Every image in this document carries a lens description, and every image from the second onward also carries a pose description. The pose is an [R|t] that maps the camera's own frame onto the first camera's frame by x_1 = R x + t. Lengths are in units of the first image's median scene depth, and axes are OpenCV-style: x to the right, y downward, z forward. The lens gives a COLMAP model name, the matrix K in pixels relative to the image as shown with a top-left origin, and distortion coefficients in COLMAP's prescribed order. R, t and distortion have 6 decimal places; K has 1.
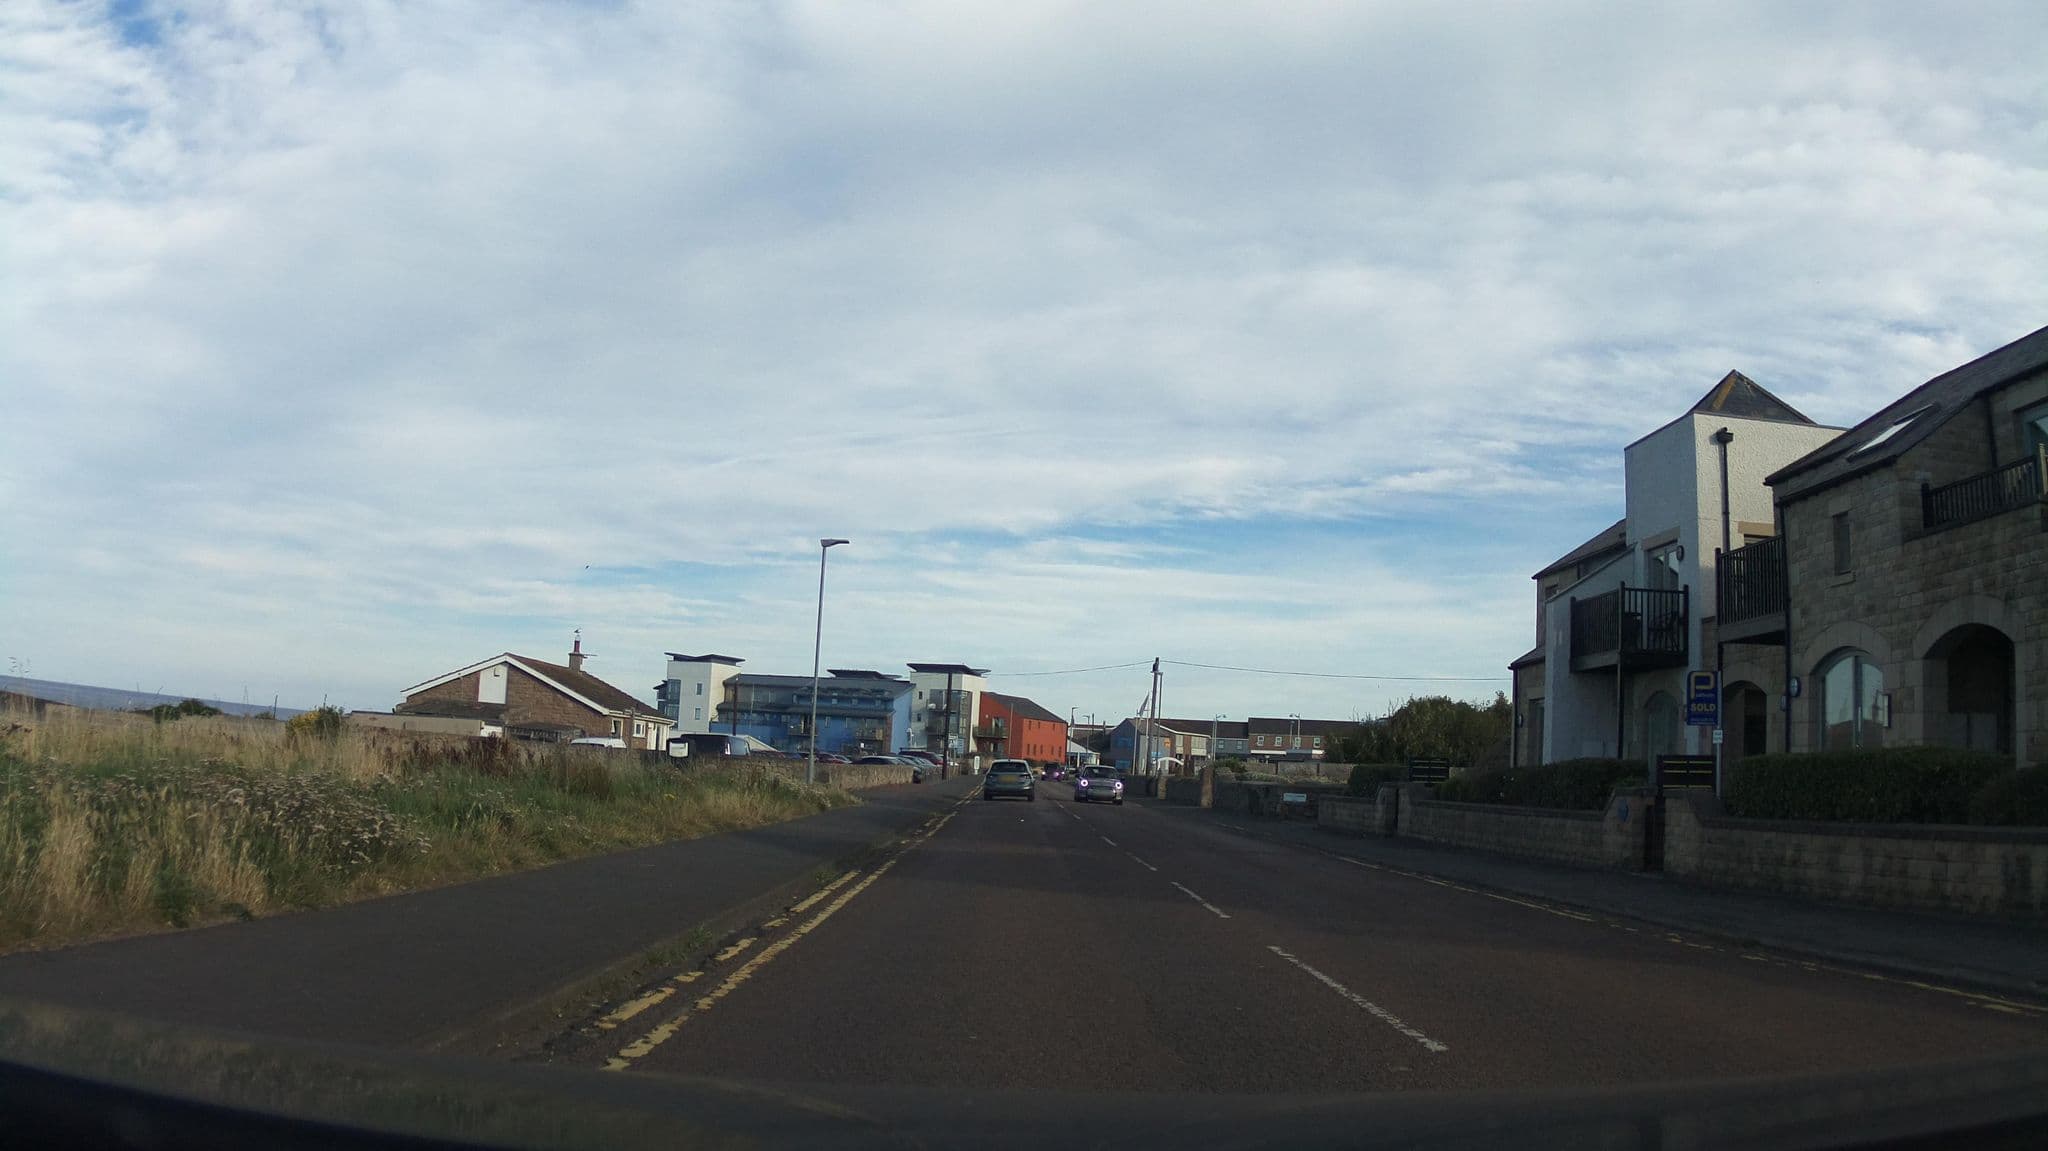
lens RADIAL K [[1627.7, 0, 1024.0], [0, 1627.7, 575.5], [0, 0, 1]] dist [-0.002808, 0.002412]
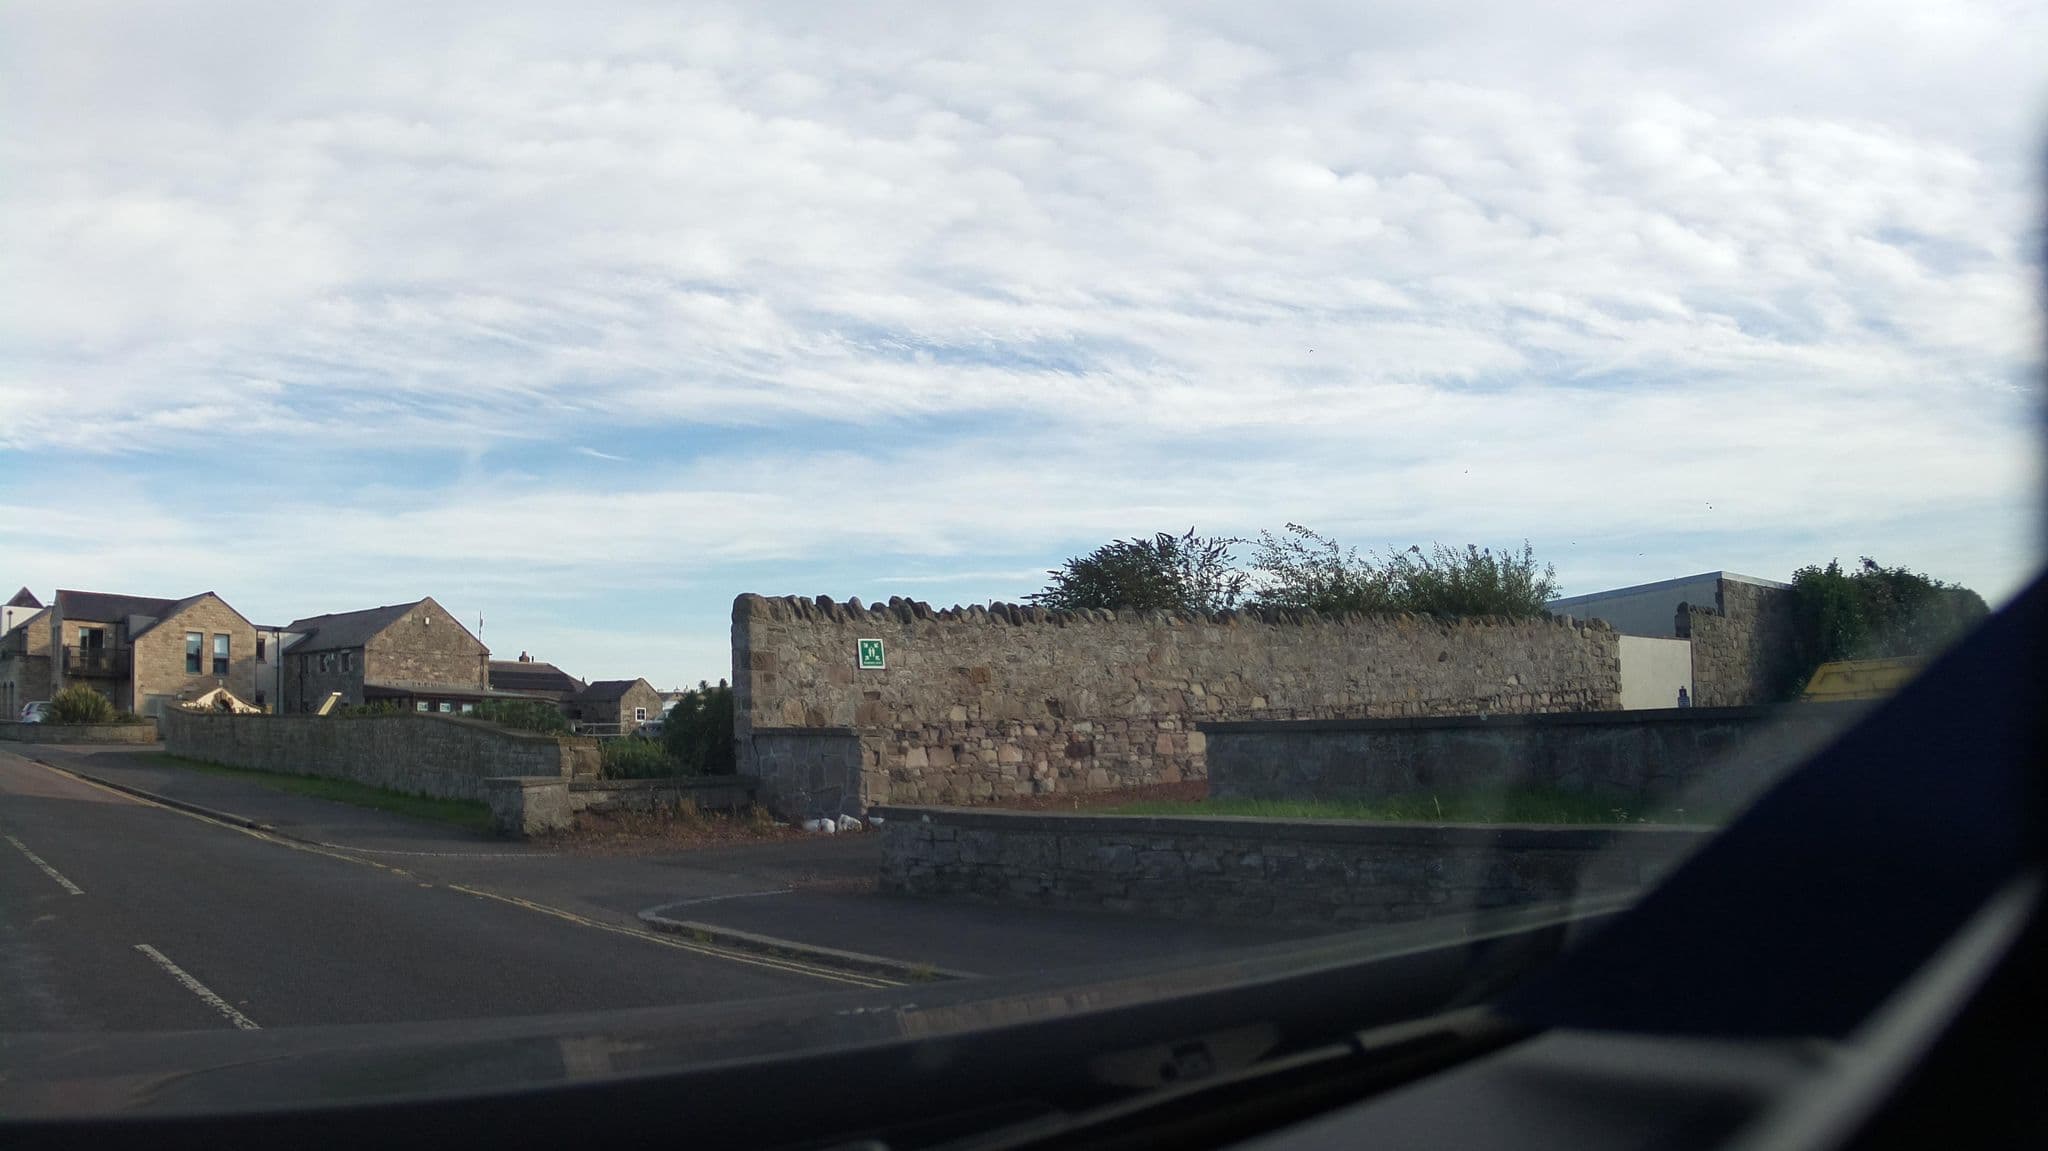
lens RADIAL K [[1627.7, 0, 1024.0], [0, 1627.7, 575.5], [0, 0, 1]] dist [-0.002808, 0.002412]
pose [[0.995618, 0.033691, 0.087238, 0.657958], [-0.034738, 0.999341, 0.010502, 0.009846], [-0.086827, -0.013487, 0.996132, -0.031246]]
